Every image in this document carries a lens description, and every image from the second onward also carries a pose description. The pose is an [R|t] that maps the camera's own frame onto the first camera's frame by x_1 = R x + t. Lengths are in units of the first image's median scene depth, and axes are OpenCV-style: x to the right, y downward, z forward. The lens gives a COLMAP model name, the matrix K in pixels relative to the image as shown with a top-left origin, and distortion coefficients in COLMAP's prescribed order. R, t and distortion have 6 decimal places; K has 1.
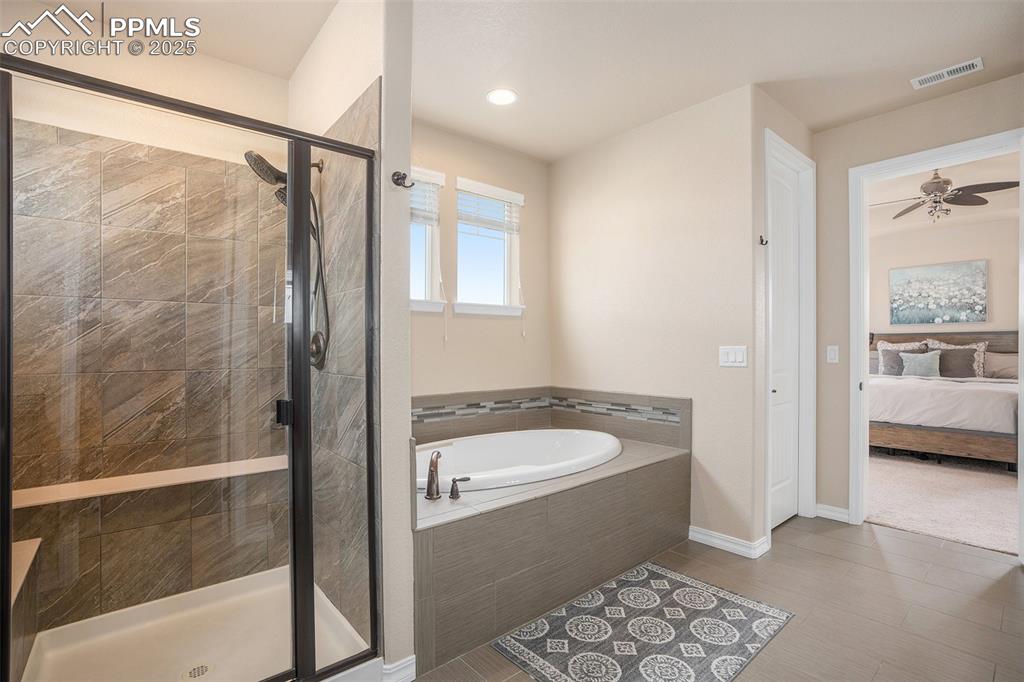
lens RADIAL K [[483.1, 0, 510.4], [0, 483.1, 348.4], [0, 0, 1]] dist [-0.029064, 0.002312]
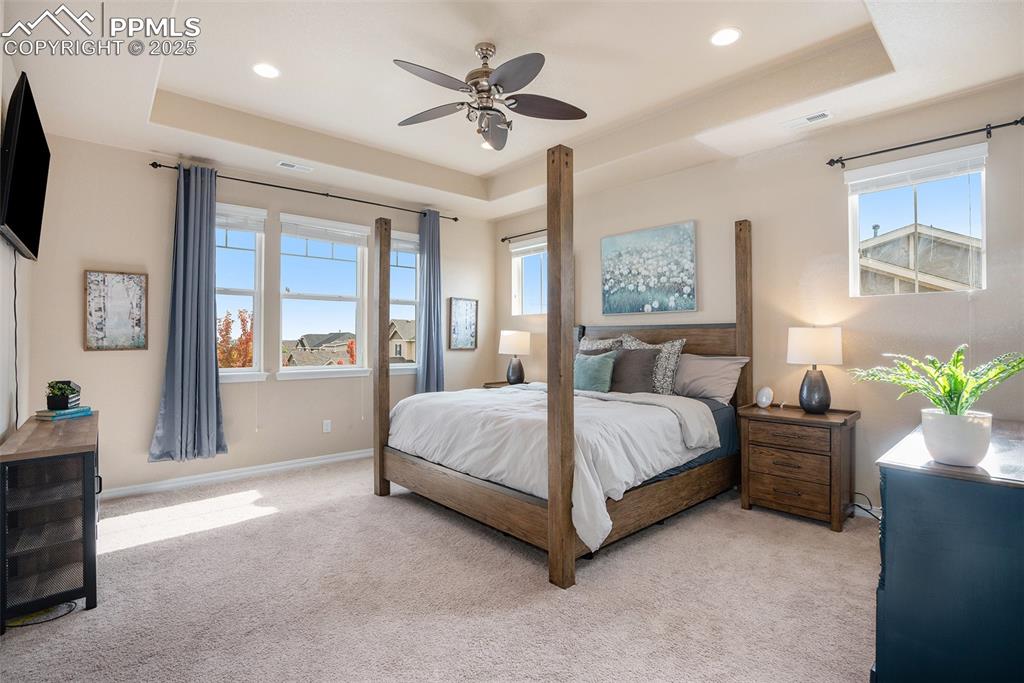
lens RADIAL K [[483.1, 0, 510.2], [0, 483.1, 336.8], [0, 0, 1]] dist [-0.029064, 0.002312]
pose [[0.999963, 0.008416, 0.001934, 0.714704], [-0.008411, 0.999961, -0.002574, -0.012807], [-0.001956, 0.002558, 0.999995, 0.283845]]
